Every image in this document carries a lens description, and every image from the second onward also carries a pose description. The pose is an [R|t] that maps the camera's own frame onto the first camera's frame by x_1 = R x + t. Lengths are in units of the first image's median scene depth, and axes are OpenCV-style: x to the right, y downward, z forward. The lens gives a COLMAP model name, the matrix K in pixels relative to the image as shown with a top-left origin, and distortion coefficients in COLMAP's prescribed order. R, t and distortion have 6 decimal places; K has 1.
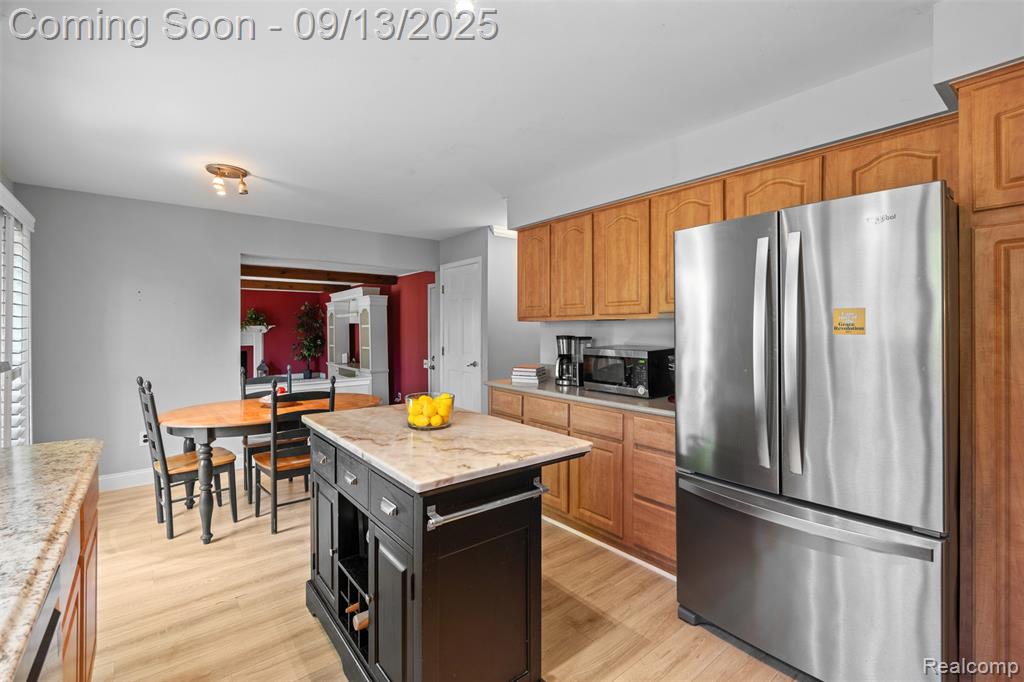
lens RADIAL K [[454.9, 0, 514.9], [0, 454.9, 333.0], [0, 0, 1]] dist [-0.005020, 0.001355]
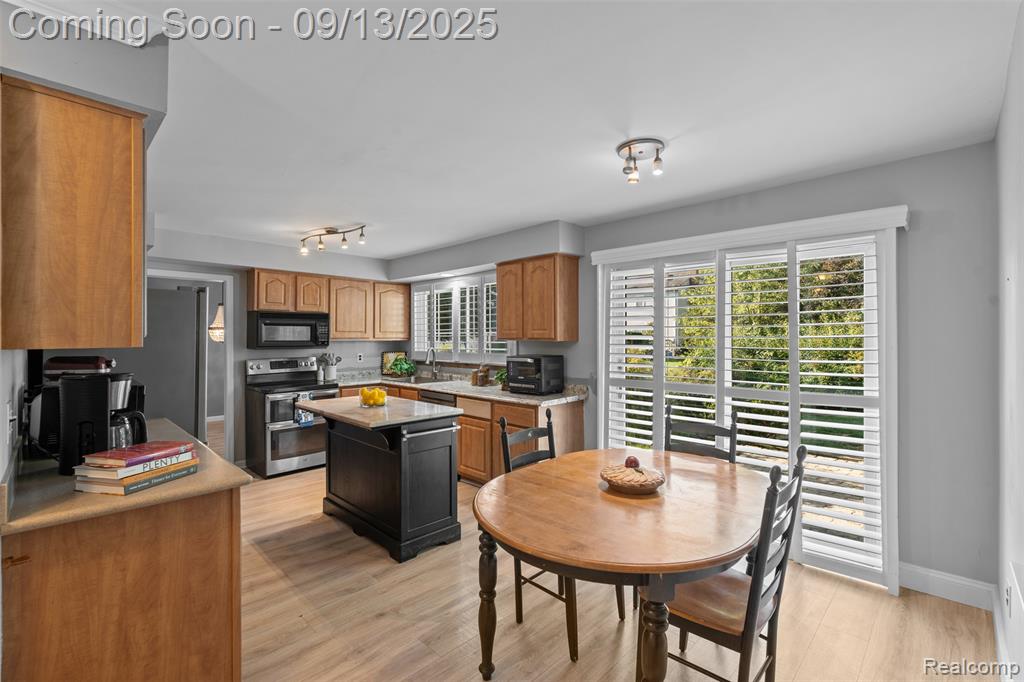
lens RADIAL K [[454.9, 0, 516.0], [0, 454.9, 365.4], [0, 0, 1]] dist [-0.005020, 0.001355]
pose [[-0.990705, 0.009407, -0.135701, -0.340083], [-0.000439, 0.997380, 0.072345, -0.051218], [0.136026, 0.071732, -0.988105, 1.892568]]
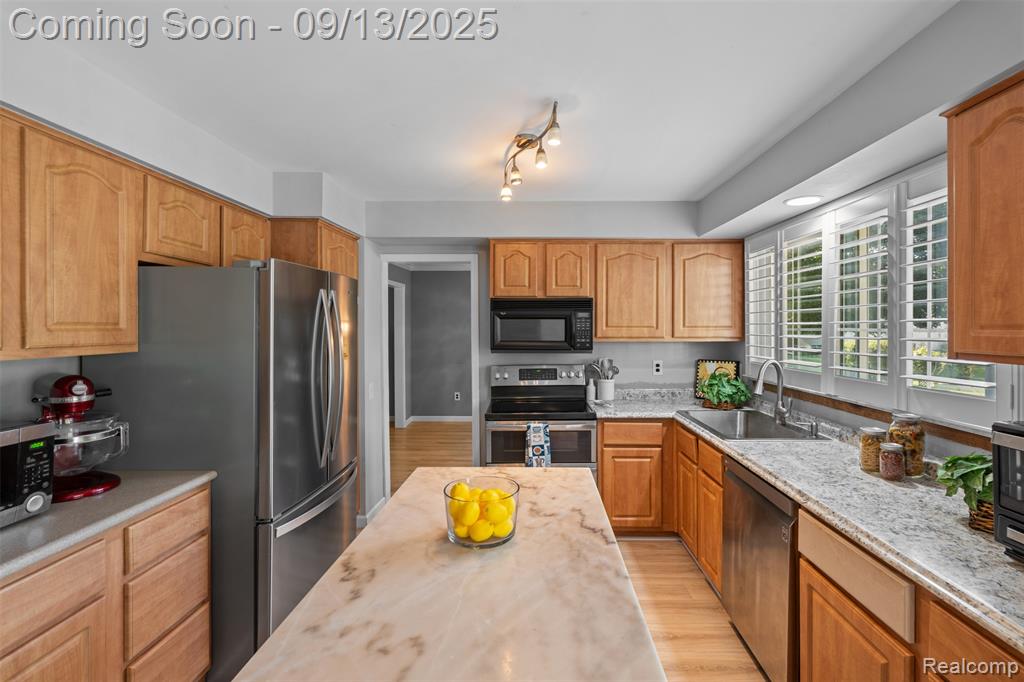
lens RADIAL K [[454.9, 0, 527.6], [0, 454.9, 329.7], [0, 0, 1]] dist [-0.005020, 0.001355]
pose [[-0.776444, -0.005242, 0.630165, -0.443160], [0.006325, 0.999850, 0.016111, -0.067150], [-0.630155, 0.016495, -0.776294, 0.993328]]
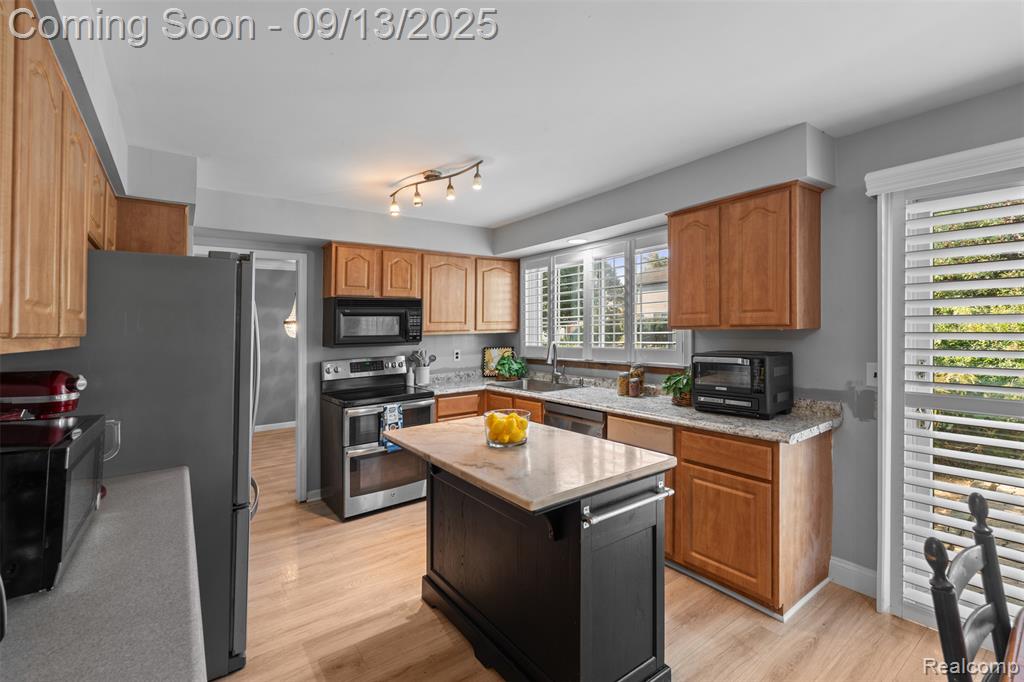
lens RADIAL K [[454.9, 0, 506.0], [0, 454.9, 337.0], [0, 0, 1]] dist [-0.005020, 0.001355]
pose [[-0.999106, 0.019599, 0.037470, -0.158922], [0.020687, 0.999369, 0.028880, -0.045673], [-0.036880, 0.029629, -0.998880, 1.377373]]
